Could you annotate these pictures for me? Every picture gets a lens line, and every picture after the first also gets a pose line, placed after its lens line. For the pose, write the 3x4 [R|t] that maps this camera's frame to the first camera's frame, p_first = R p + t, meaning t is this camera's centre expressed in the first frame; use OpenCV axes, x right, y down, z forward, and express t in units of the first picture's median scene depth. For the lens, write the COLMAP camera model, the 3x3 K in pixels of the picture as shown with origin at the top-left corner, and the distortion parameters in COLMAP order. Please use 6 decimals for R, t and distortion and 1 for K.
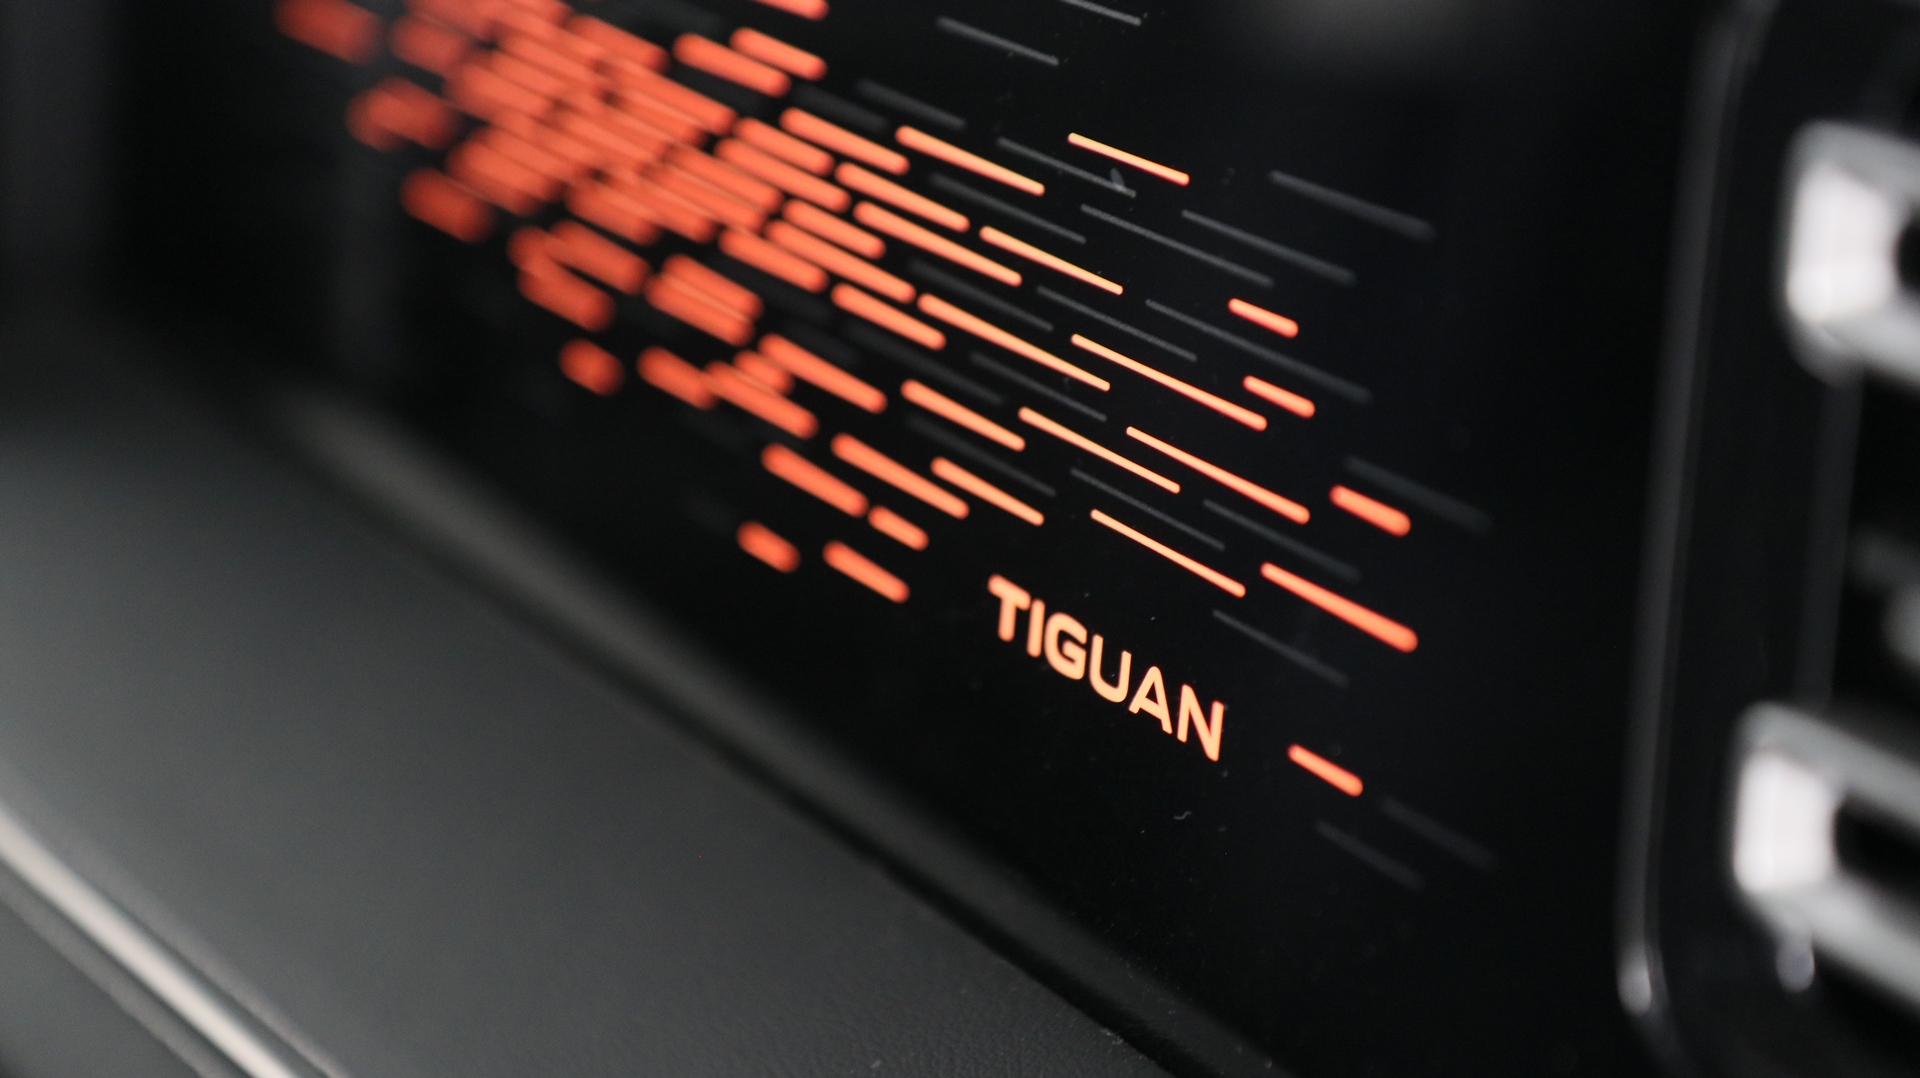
lens RADIAL K [[4182.3, 0, 959.8], [0, 4182.3, 538.2], [0, 0, 1]] dist [0.018632, 0.000000]
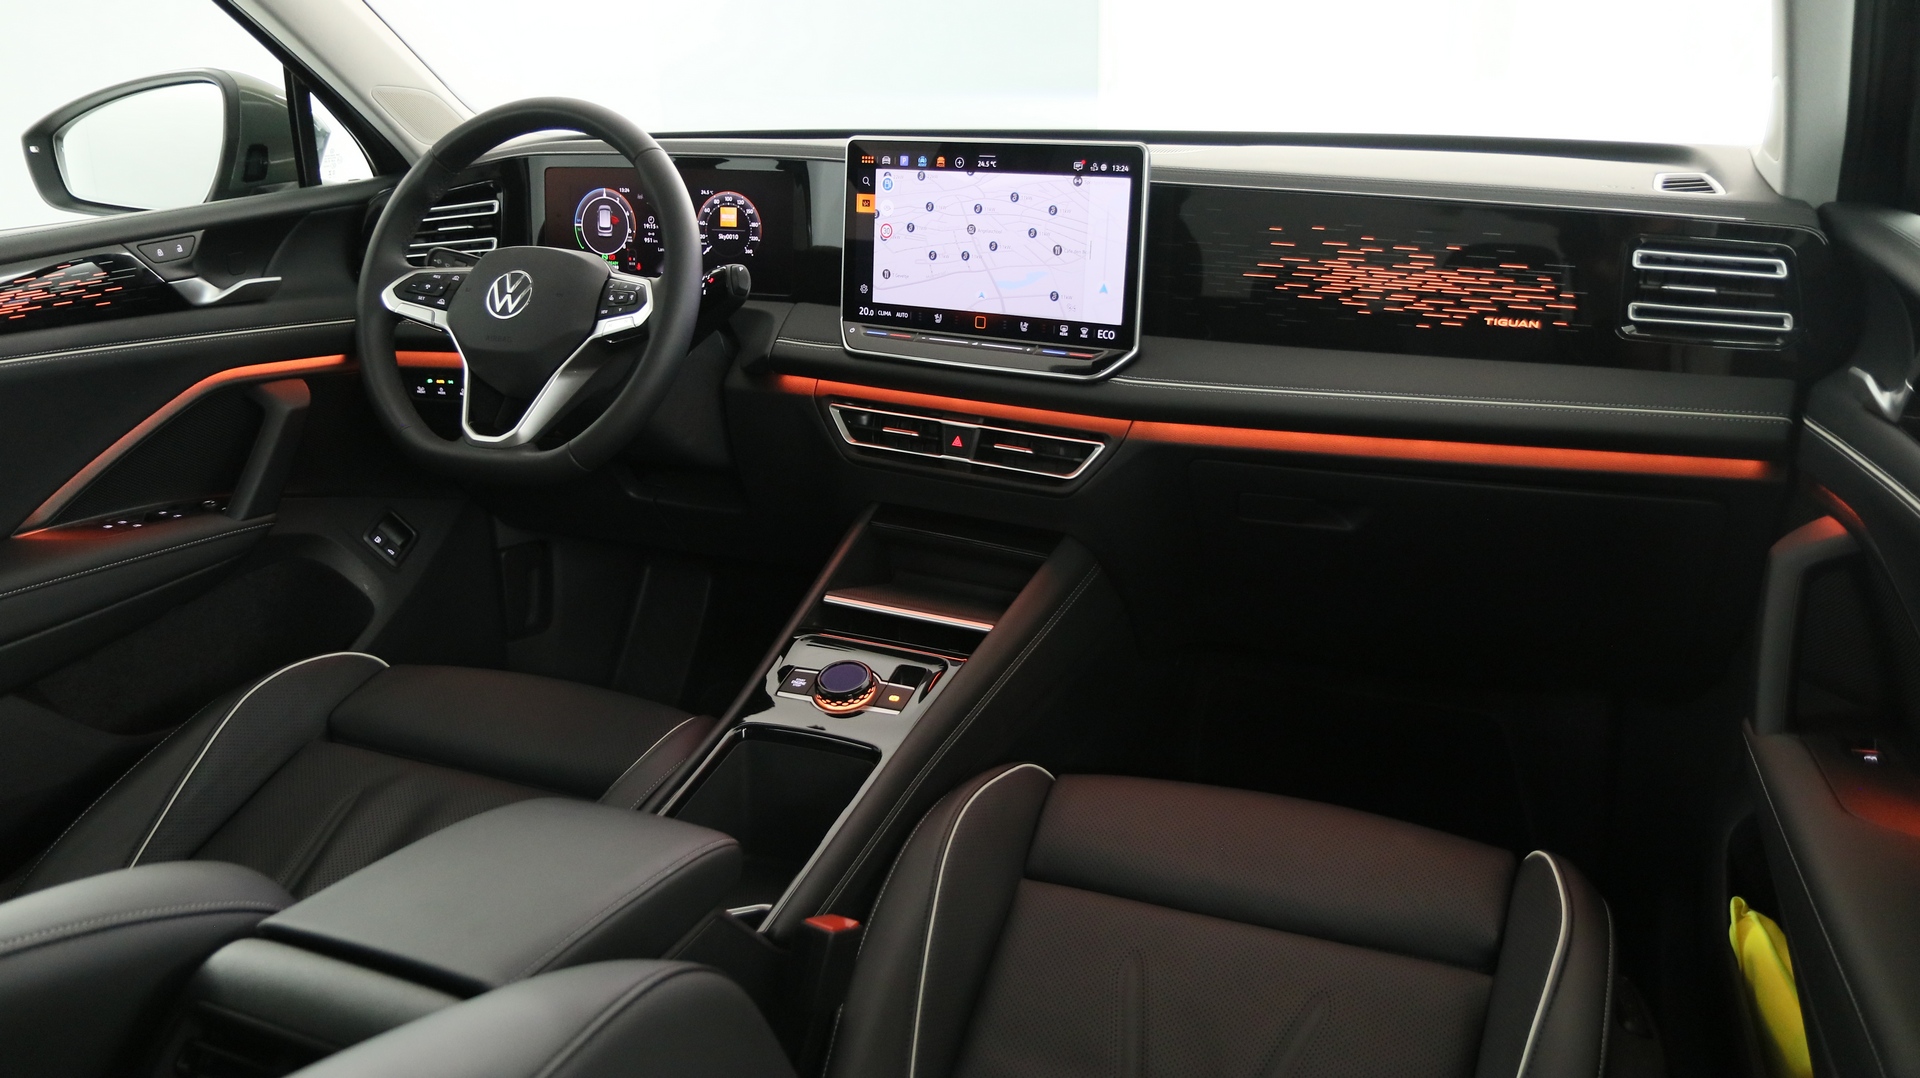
lens RADIAL K [[1462.7, 0, 952.0], [0, 1462.7, 543.2], [0, 0, 1]] dist [-0.019889, 0.016773]
pose [[0.778153, -0.191339, 0.598220, -2.634477], [0.177209, 0.980654, 0.083150, 0.018953], [-0.602557, 0.041306, 0.797006, -0.708349]]
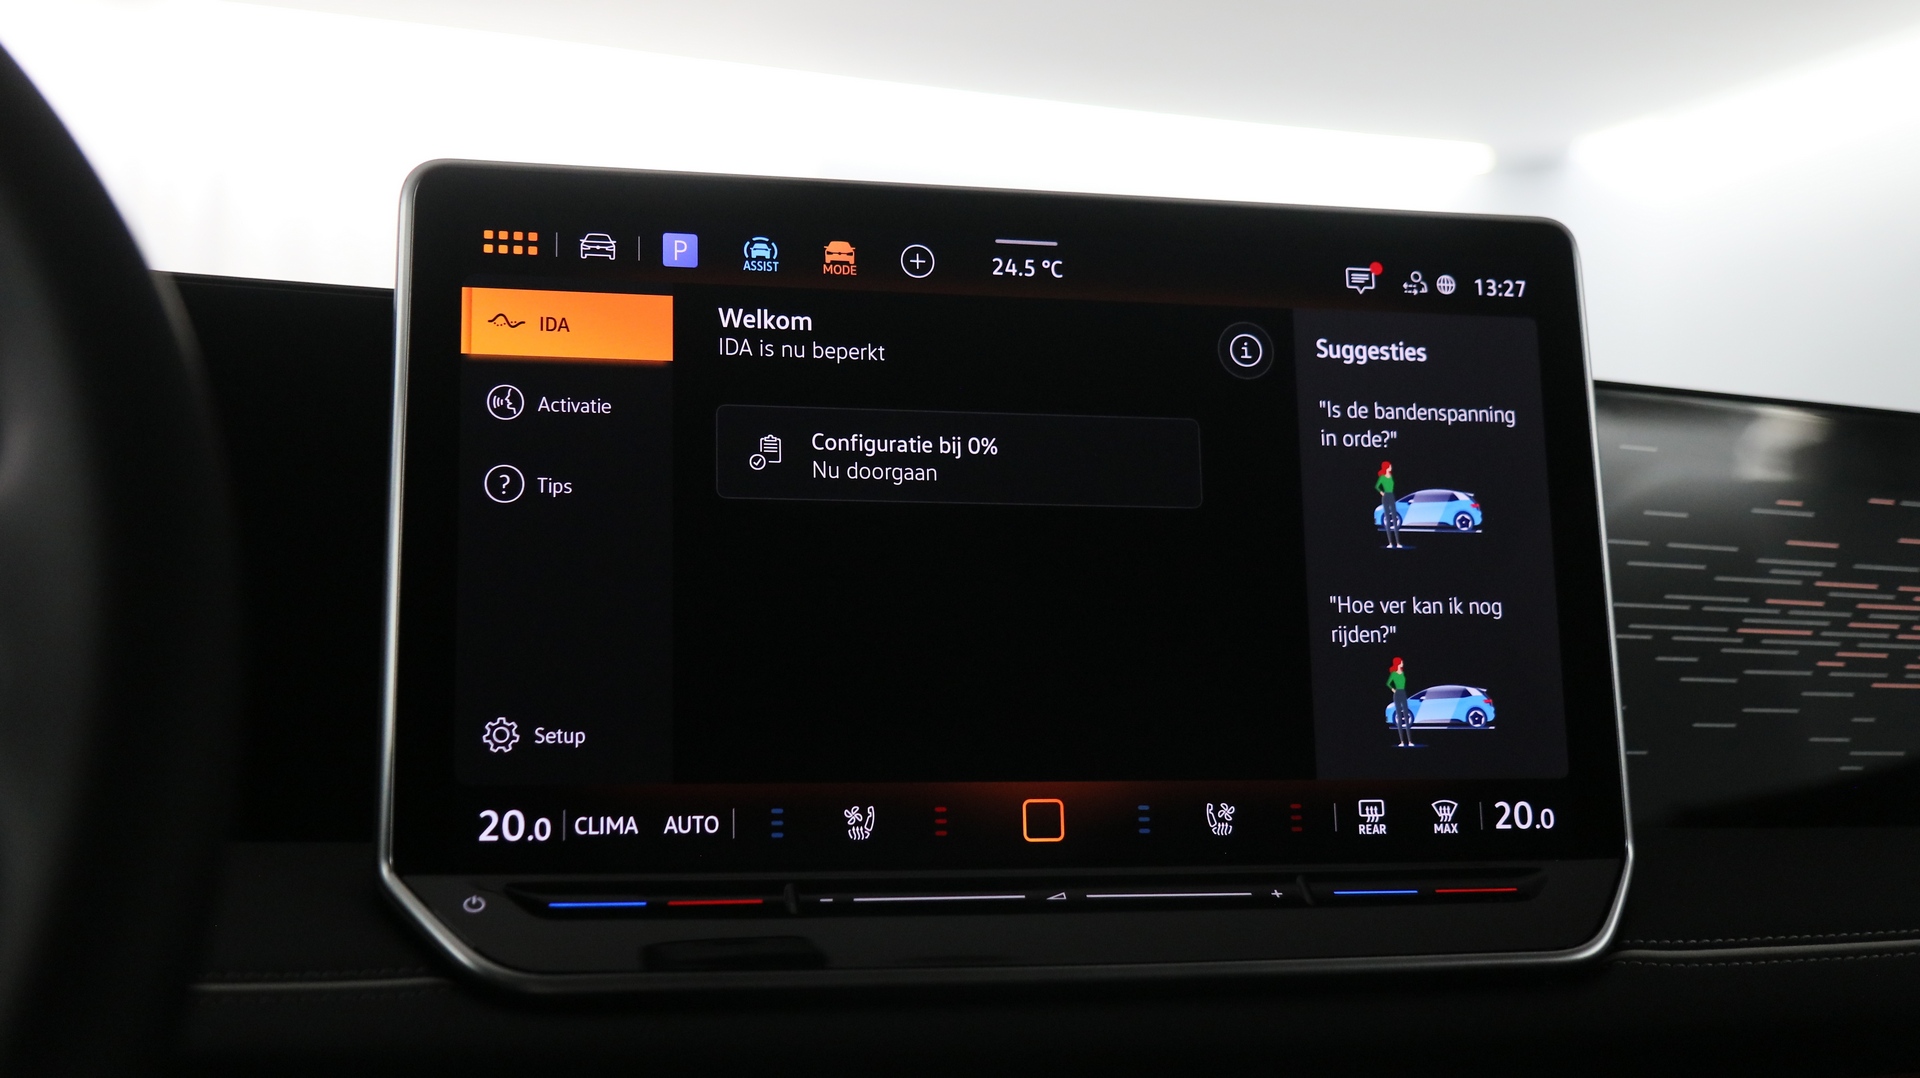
lens RADIAL K [[2217.0, 0, 958.9], [0, 2217.0, 552.2], [0, 0, 1]] dist [0.024125, 0.000000]
pose [[0.113880, 0.094577, 0.988983, -1.874032], [0.282787, 0.951195, -0.123526, -0.185011], [-0.952398, 0.293739, 0.081577, 1.731558]]
